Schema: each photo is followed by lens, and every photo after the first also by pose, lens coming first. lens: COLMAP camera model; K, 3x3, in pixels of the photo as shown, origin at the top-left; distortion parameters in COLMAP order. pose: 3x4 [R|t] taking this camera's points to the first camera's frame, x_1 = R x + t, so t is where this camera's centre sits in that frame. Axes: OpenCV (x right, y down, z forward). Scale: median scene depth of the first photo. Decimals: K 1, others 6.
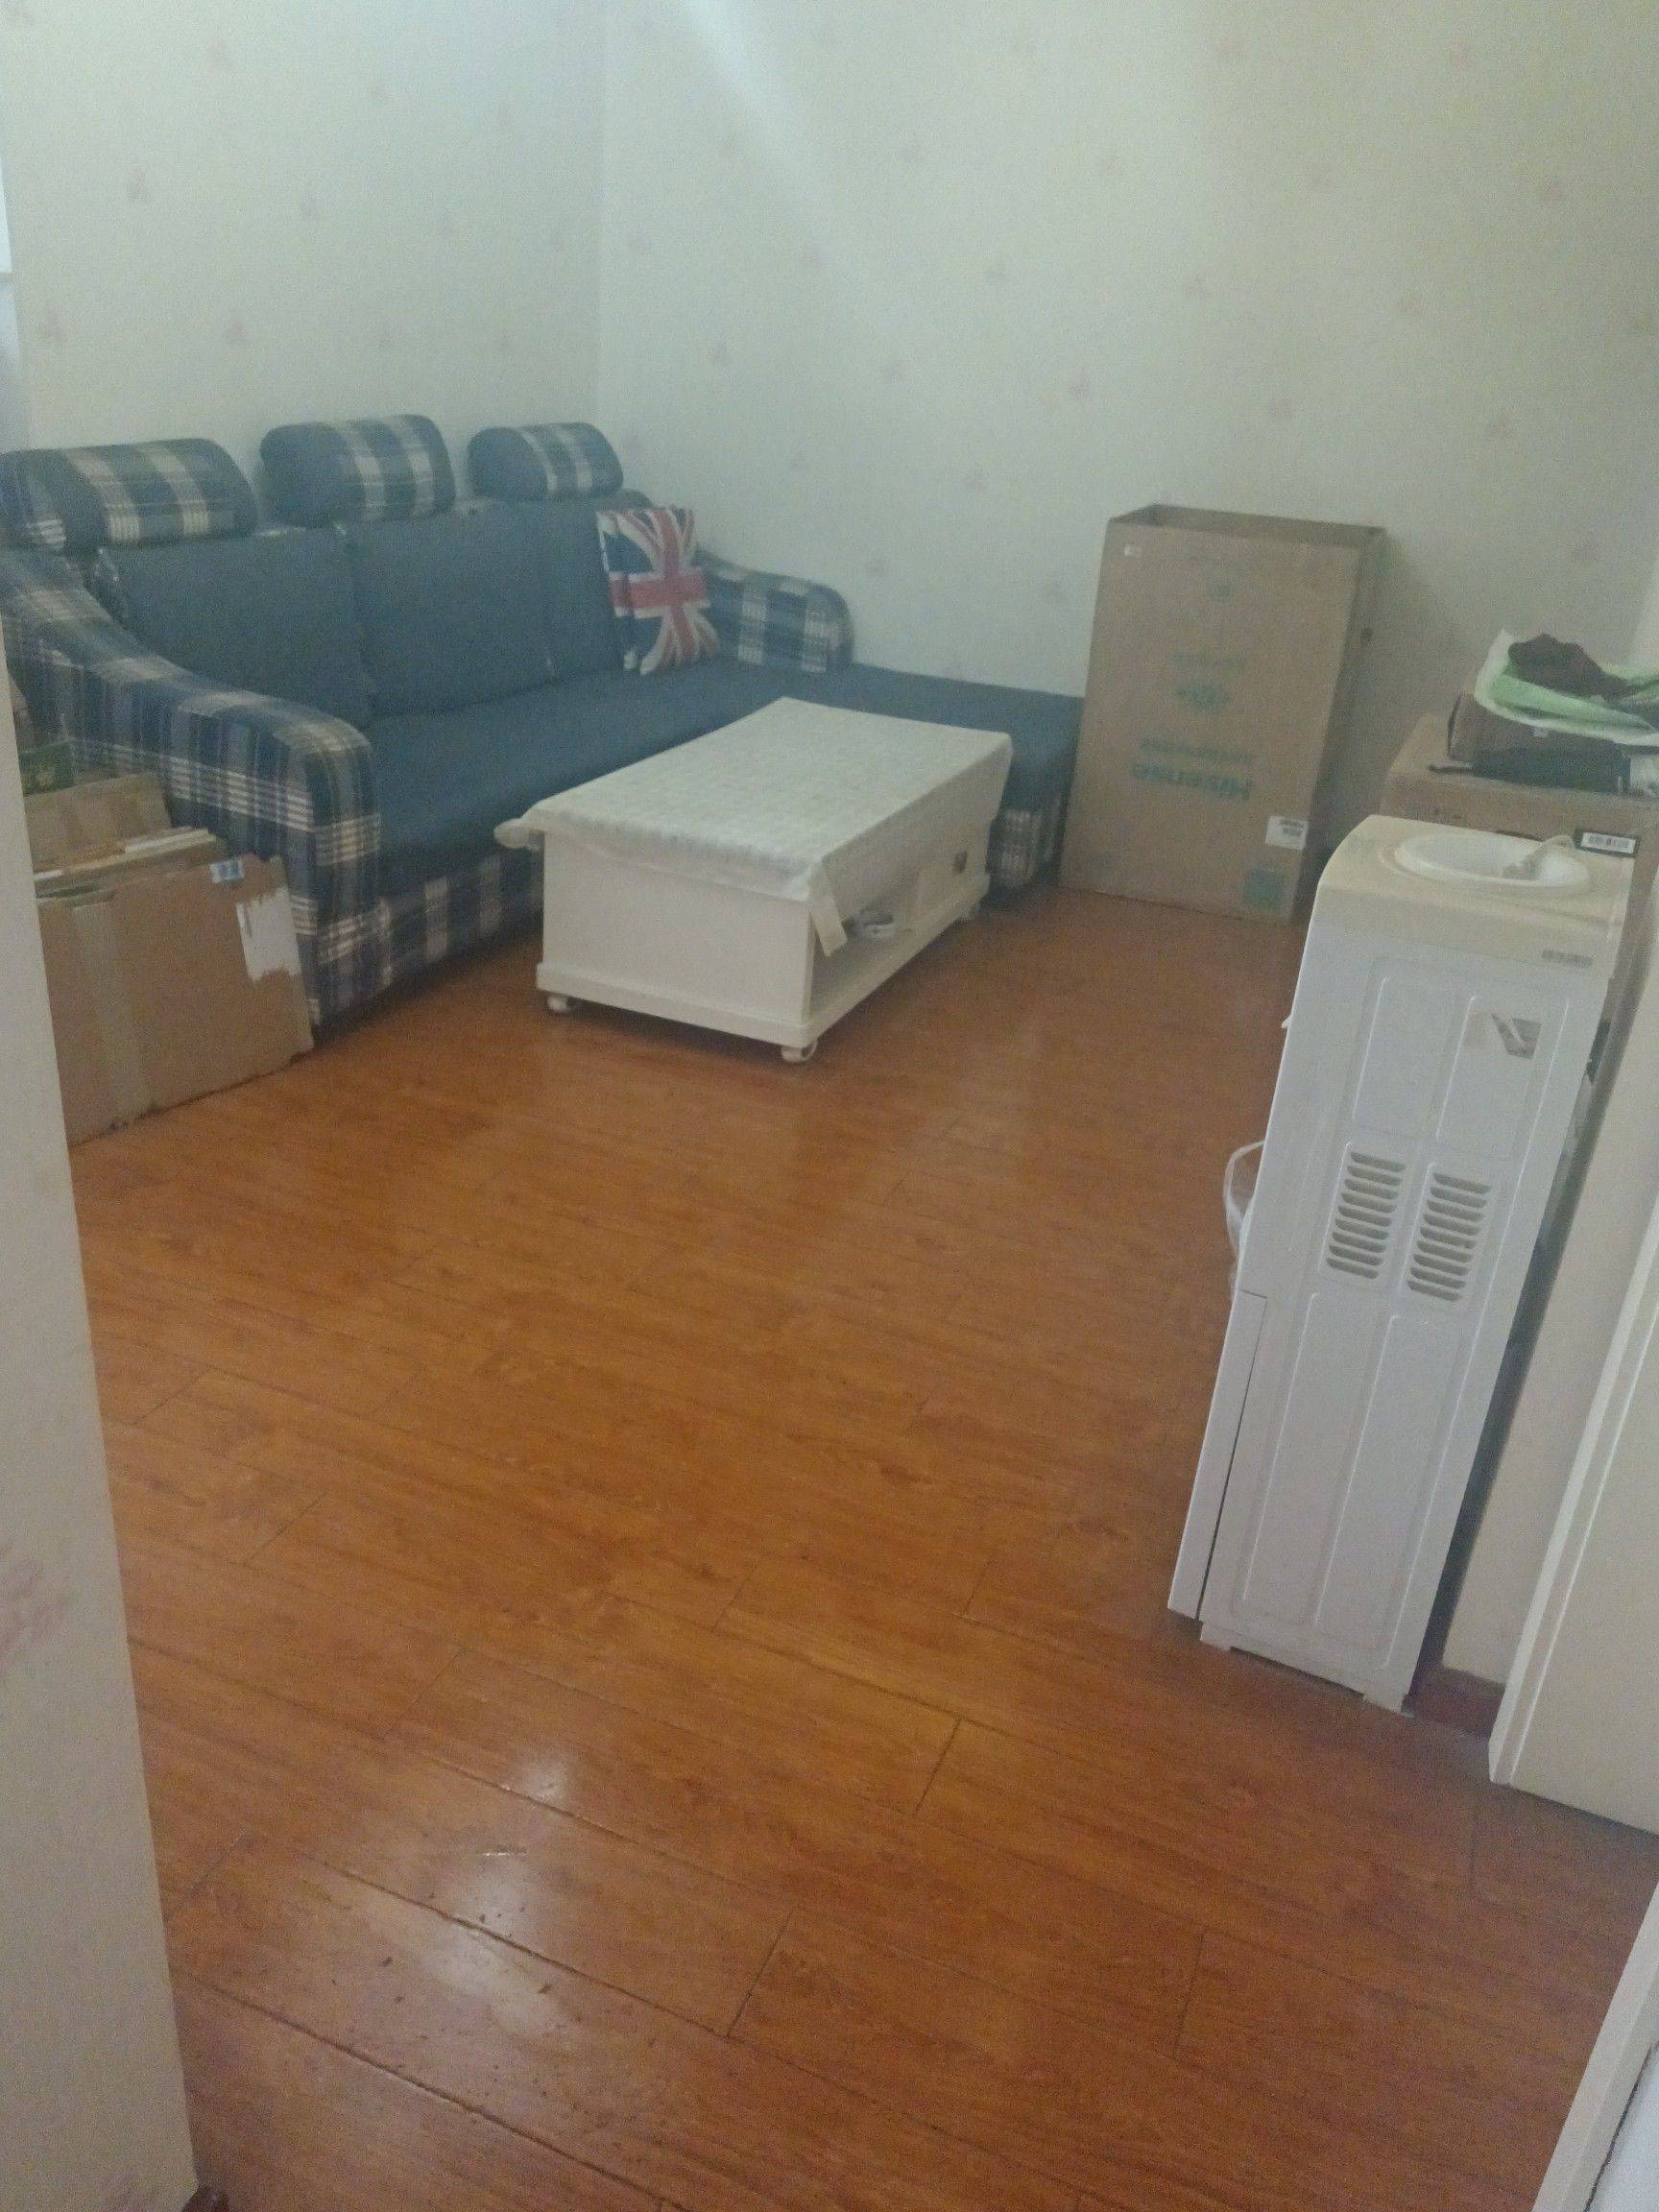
lens RADIAL K [[1746.0, 0, 829.5], [0, 1746.0, 1106.0], [0, 0, 1]] dist [0.031963, -0.050736]
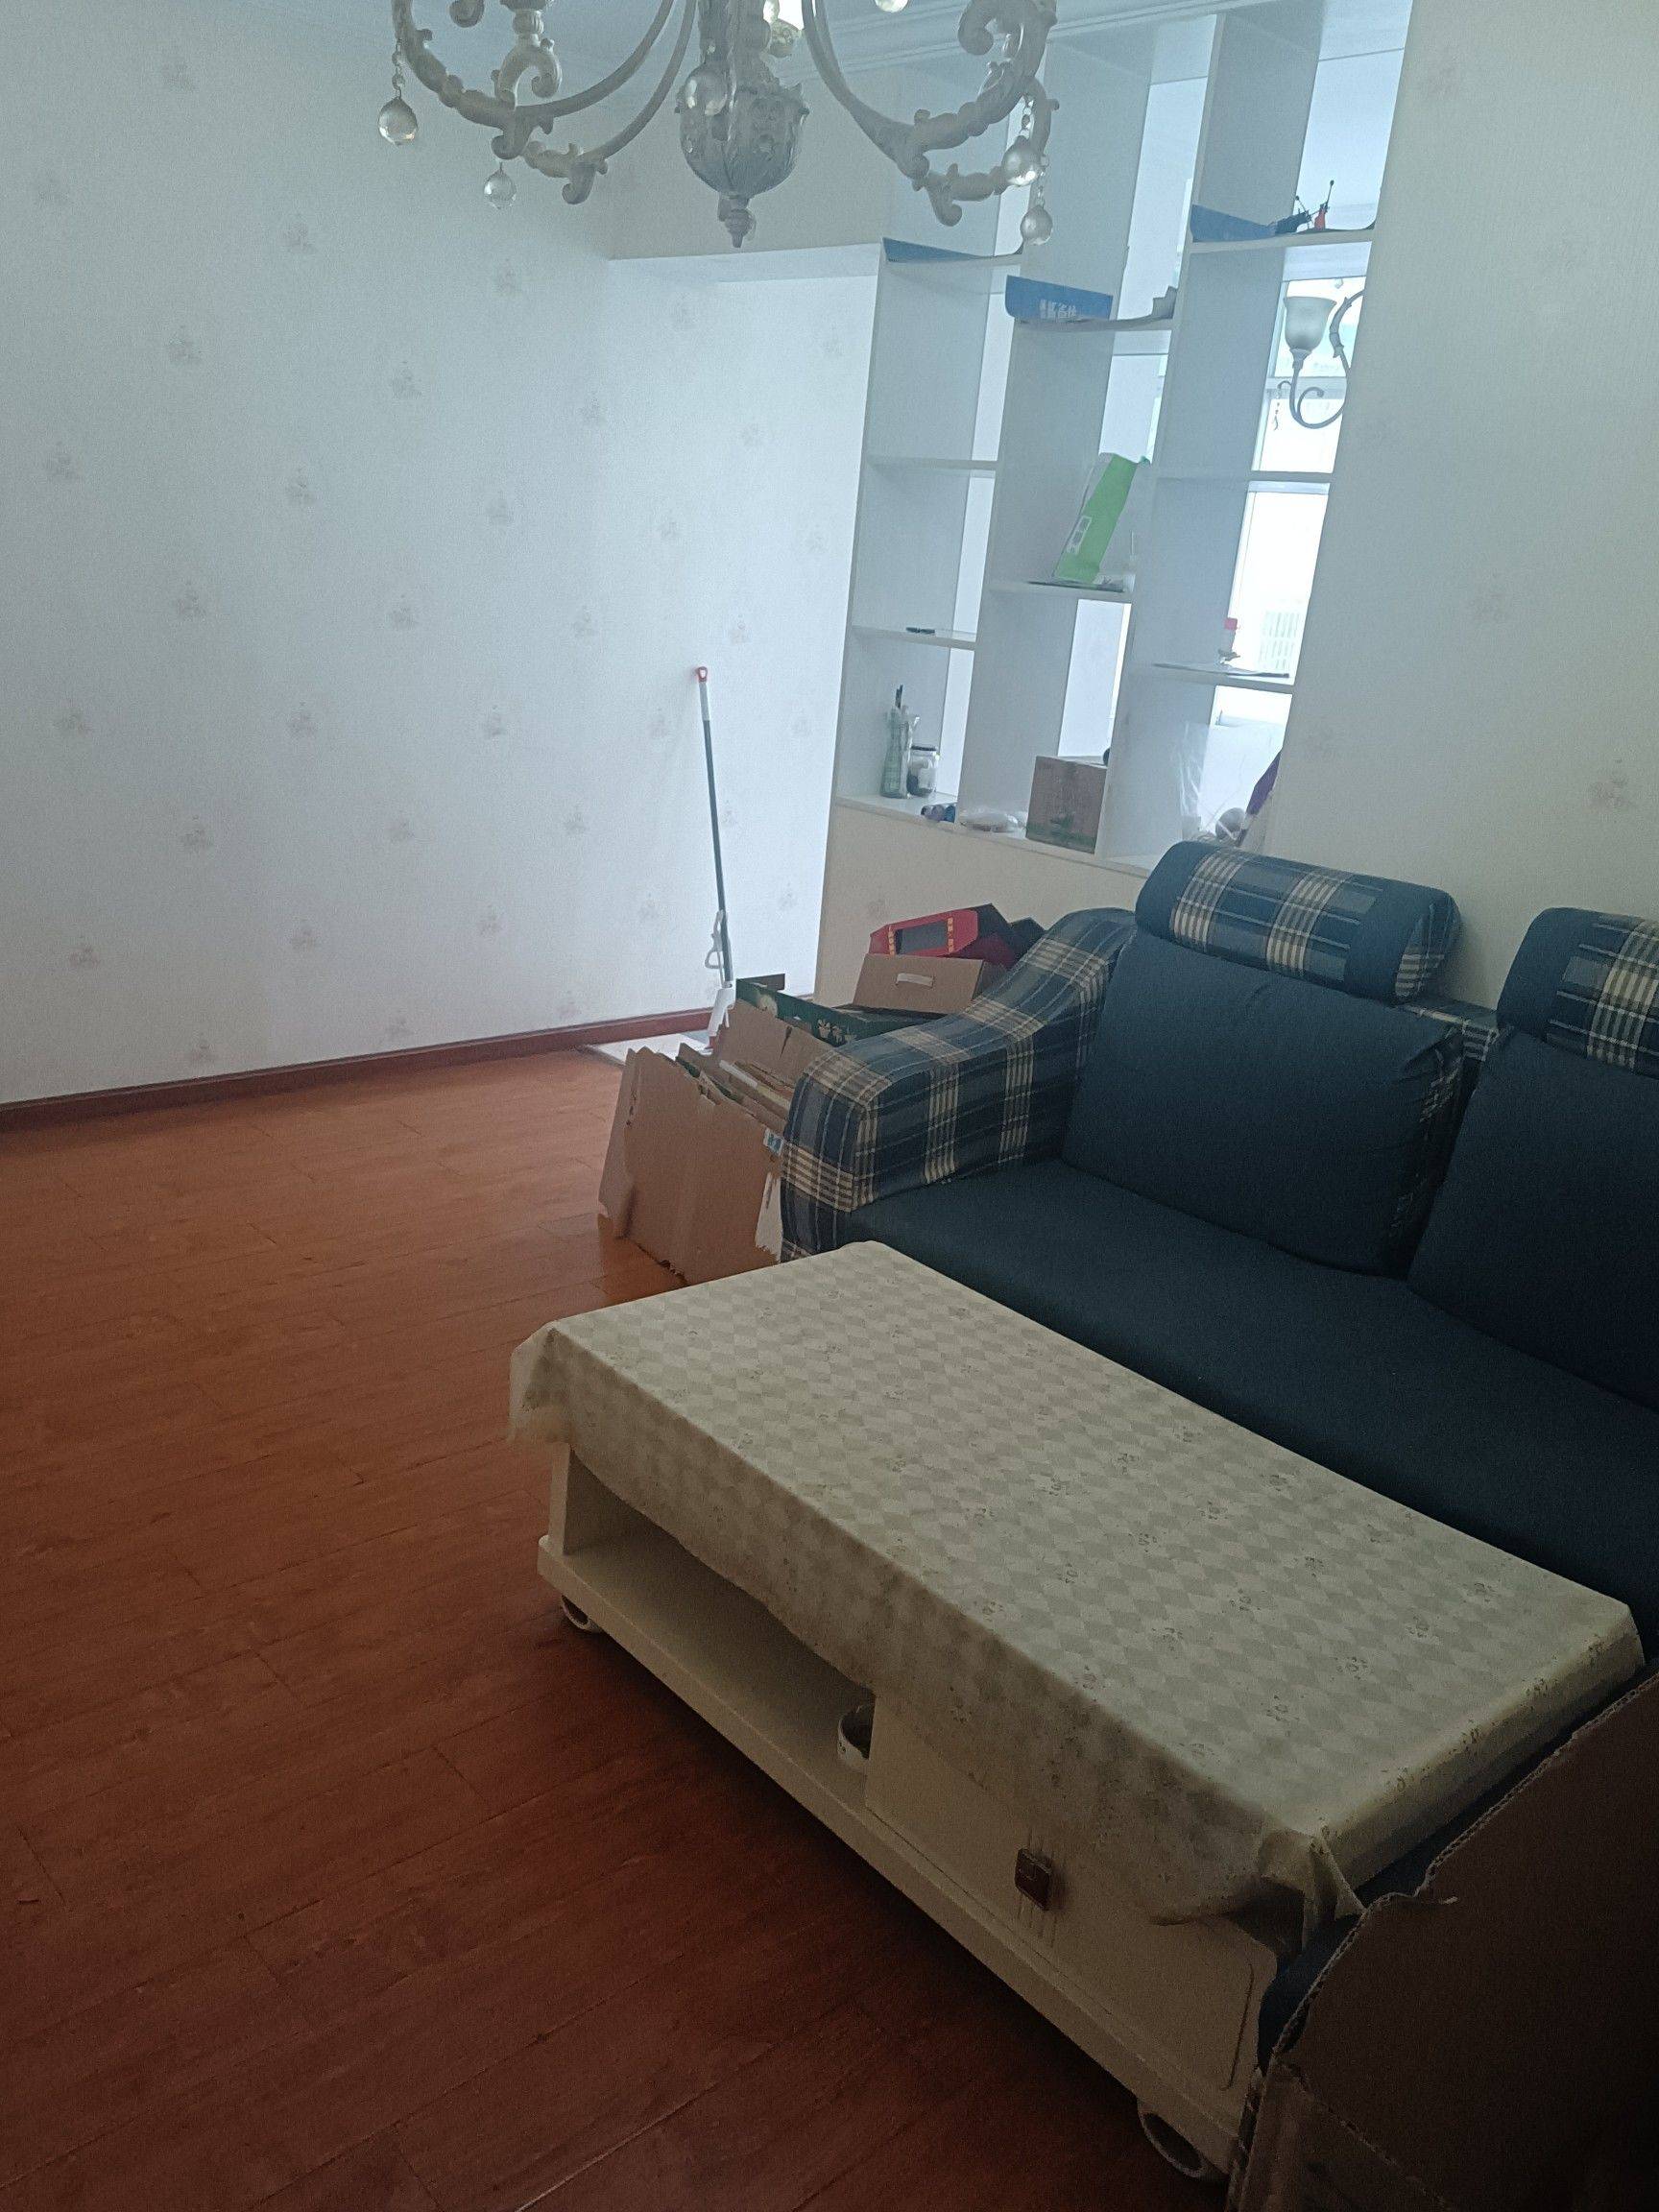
lens RADIAL K [[1746.0, 0, 829.5], [0, 1746.0, 1106.0], [0, 0, 1]] dist [0.031963, -0.050736]
pose [[-0.411980, 0.148305, -0.899043, 0.565025], [-0.498158, 0.789499, 0.358512, -0.517933], [0.762963, 0.595565, -0.251378, 1.201849]]
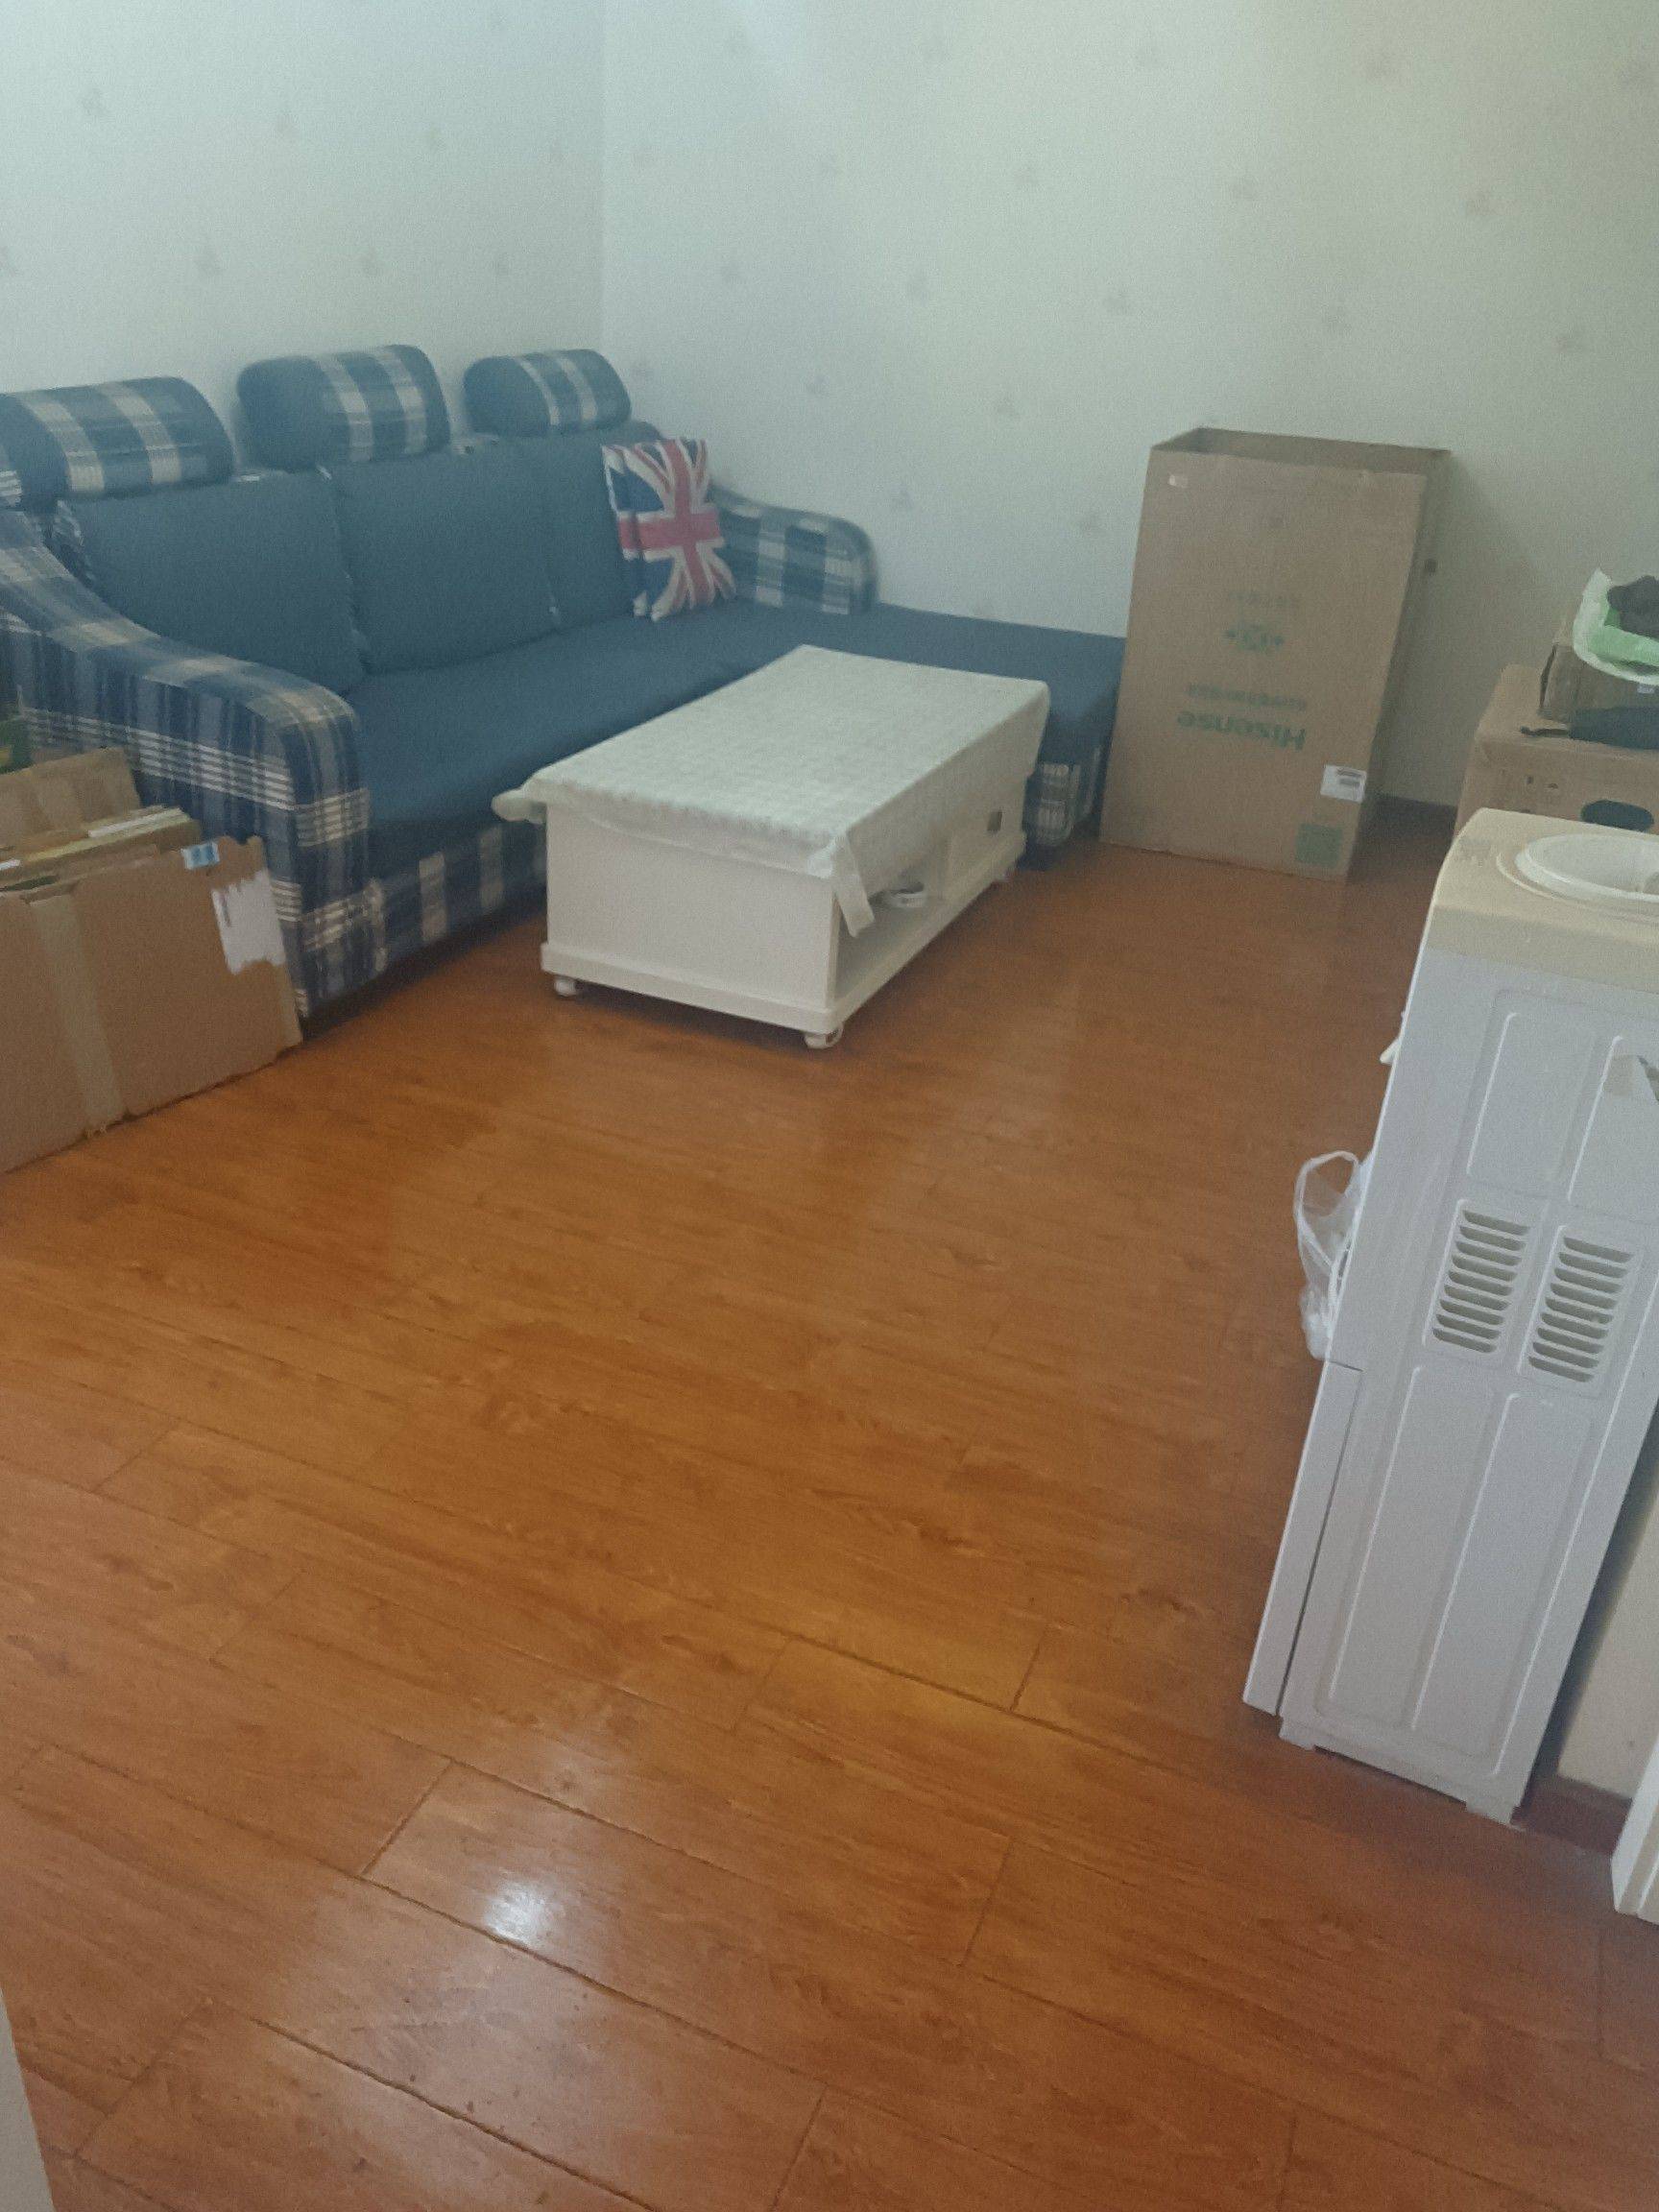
lens RADIAL K [[1746.0, 0, 829.5], [0, 1746.0, 1106.0], [0, 0, 1]] dist [0.031963, -0.050736]
pose [[0.999813, -0.010493, -0.016253, 0.000219], [0.011150, 0.999102, 0.040883, -0.034290], [0.015810, -0.041057, 0.999032, 0.074092]]
